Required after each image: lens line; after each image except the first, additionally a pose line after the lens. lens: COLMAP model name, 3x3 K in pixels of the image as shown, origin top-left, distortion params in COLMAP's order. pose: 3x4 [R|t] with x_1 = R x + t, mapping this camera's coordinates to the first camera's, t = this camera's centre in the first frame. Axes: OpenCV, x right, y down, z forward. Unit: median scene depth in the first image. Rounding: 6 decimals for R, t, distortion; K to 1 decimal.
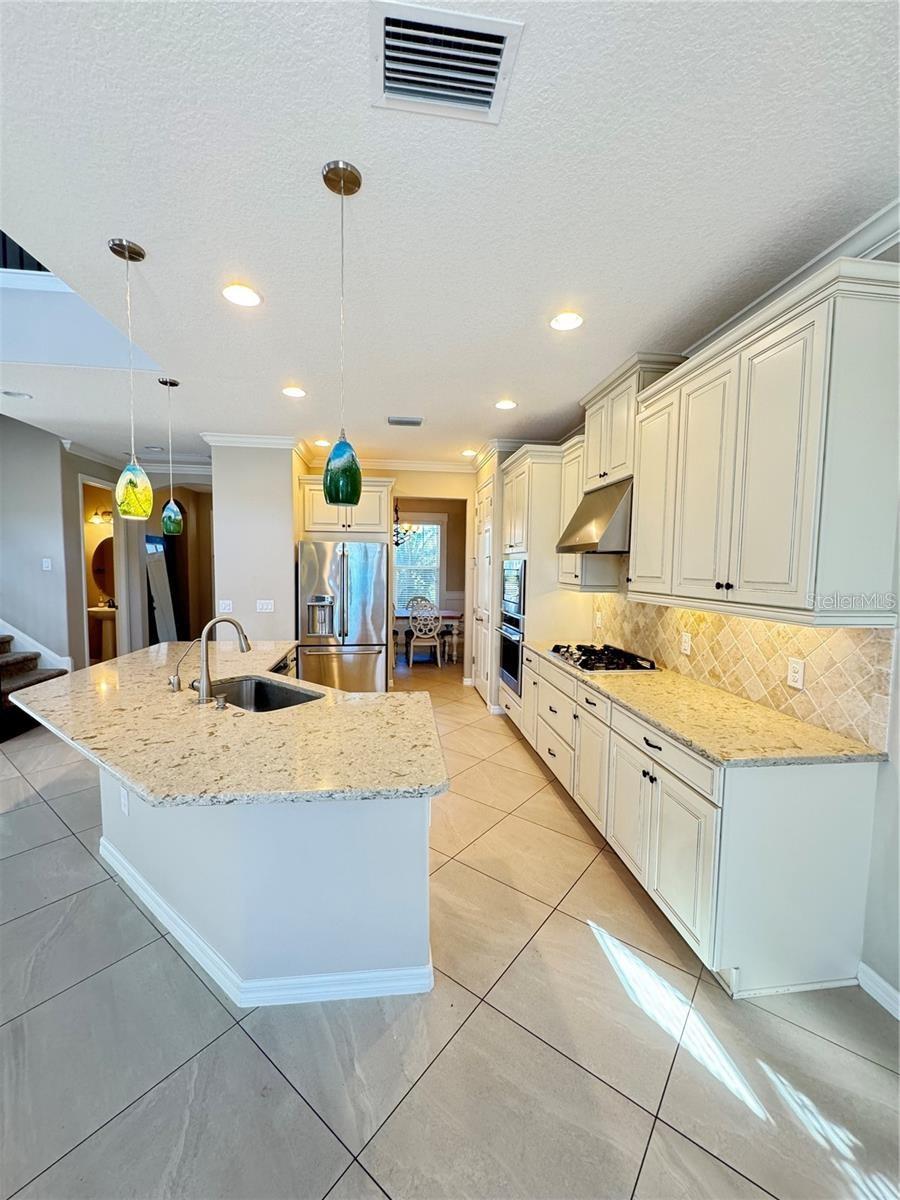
lens RADIAL K [[480.0, 0, 449.6], [0, 480.0, 600.3], [0, 0, 1]] dist [-0.001484, 0.000011]
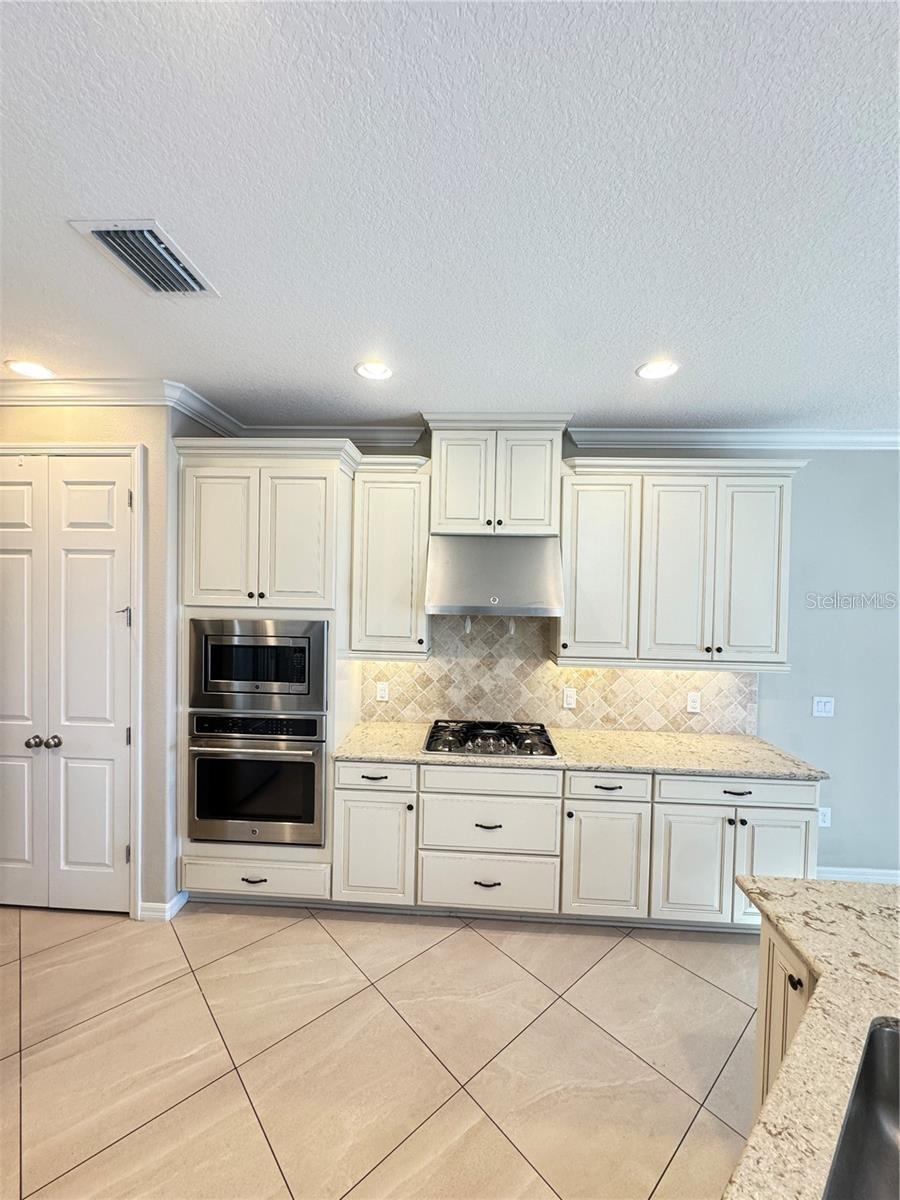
lens RADIAL K [[480.0, 0, 451.0], [0, 480.0, 600.4], [0, 0, 1]] dist [-0.001484, 0.000011]
pose [[0.178204, -0.030444, 0.983522, -0.522001], [0.053263, 0.998354, 0.021253, -0.142856], [-0.982551, 0.048598, 0.179533, 0.909489]]
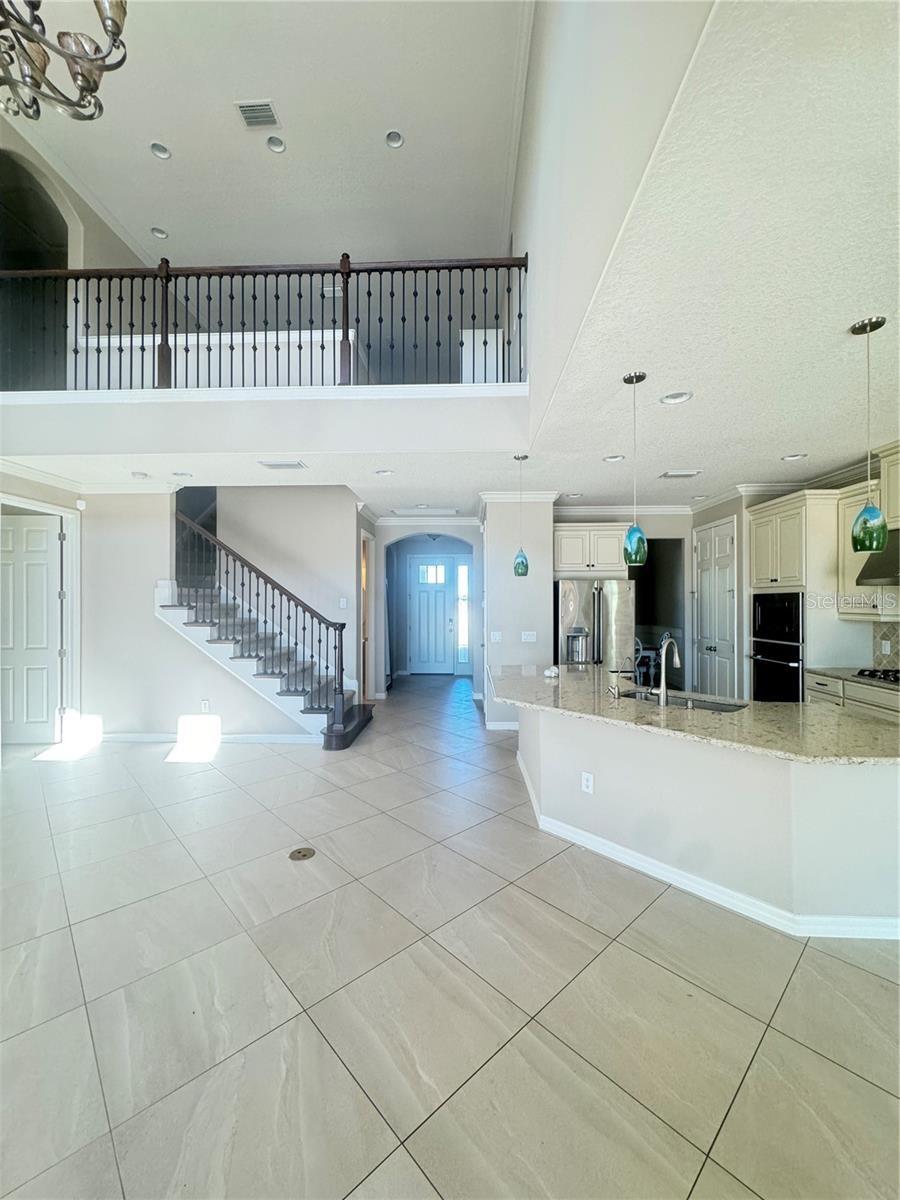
lens RADIAL K [[480.0, 0, 450.1], [0, 480.0, 598.3], [0, 0, 1]] dist [-0.001484, 0.000011]
pose [[0.986564, -0.014650, -0.162714, -0.569441], [0.001498, 0.996740, -0.080661, 0.019636], [0.163365, 0.079334, 0.983371, -0.251868]]
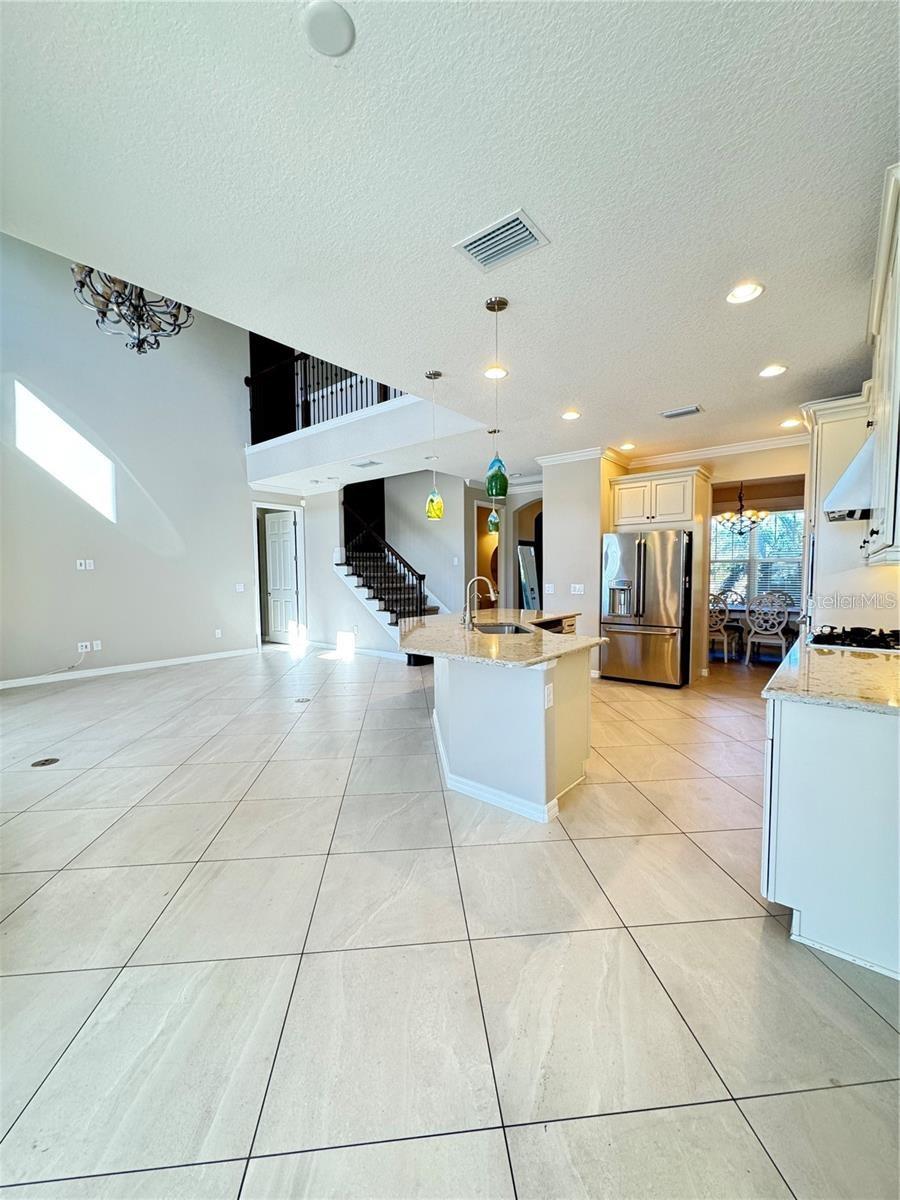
lens RADIAL K [[480.0, 0, 451.2], [0, 480.0, 601.3], [0, 0, 1]] dist [-0.001484, 0.000011]
pose [[0.689965, 0.027400, -0.723324, 0.421455], [-0.036868, 0.999317, 0.002687, 0.077603], [0.722903, 0.024813, 0.690504, -0.118744]]
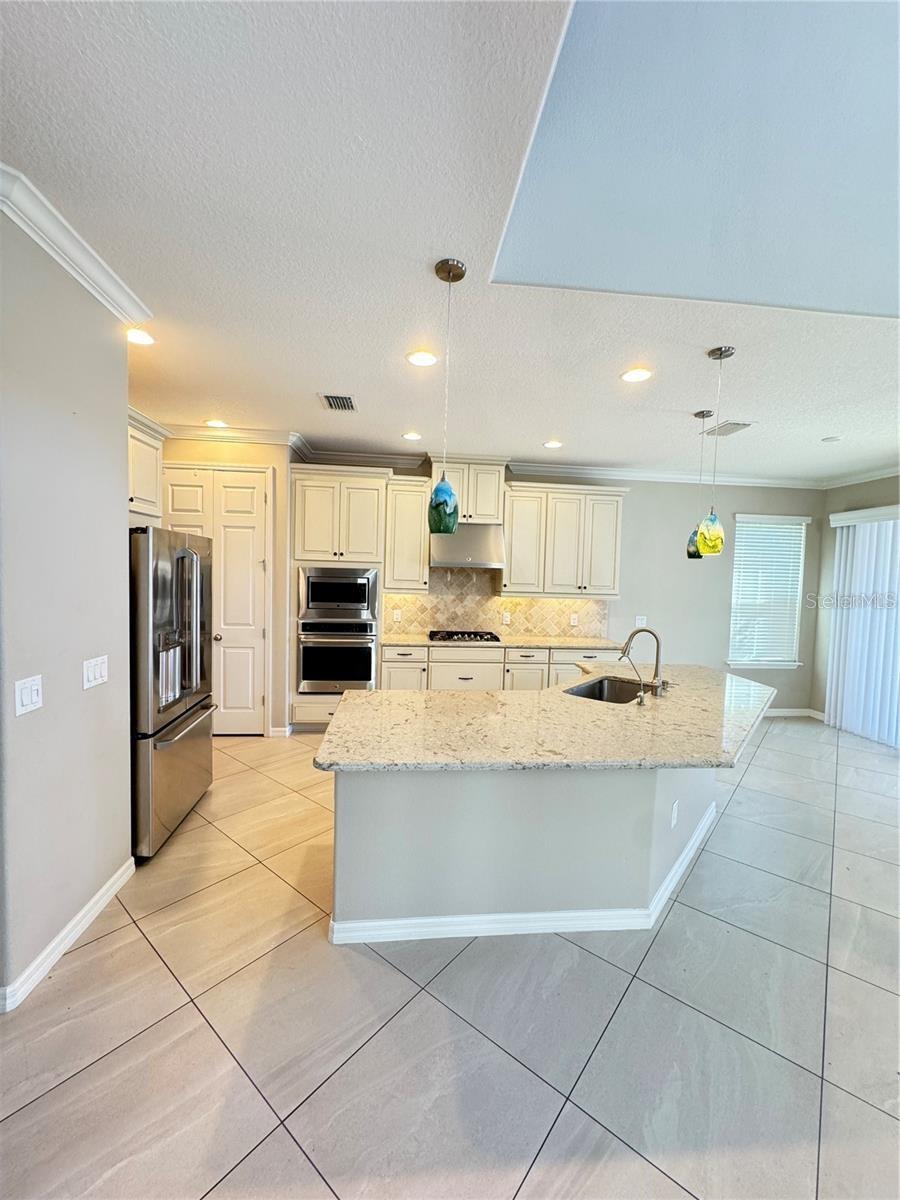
lens RADIAL K [[480.0, 0, 451.7], [0, 480.0, 599.8], [0, 0, 1]] dist [-0.001484, 0.000011]
pose [[0.025736, -0.064649, 0.997576, -1.182681], [0.043288, 0.997043, 0.063497, -0.094838], [-0.998731, 0.041549, 0.028458, 0.995189]]
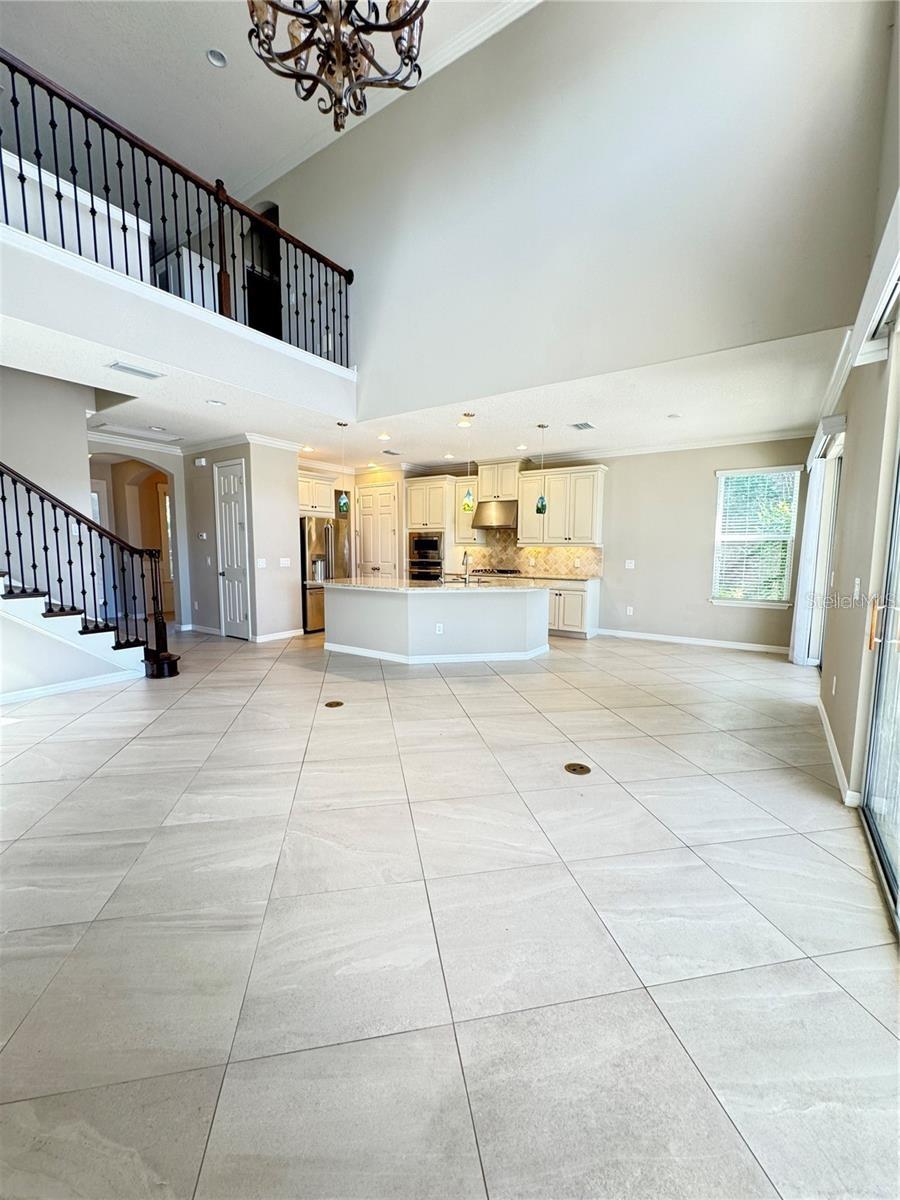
lens RADIAL K [[480.0, 0, 452.1], [0, 480.0, 596.5], [0, 0, 1]] dist [-0.001484, 0.000011]
pose [[0.657793, -0.084926, 0.748395, -1.665582], [0.056952, 0.996387, 0.063010, 0.076656], [-0.751042, 0.001175, 0.660253, -0.433755]]
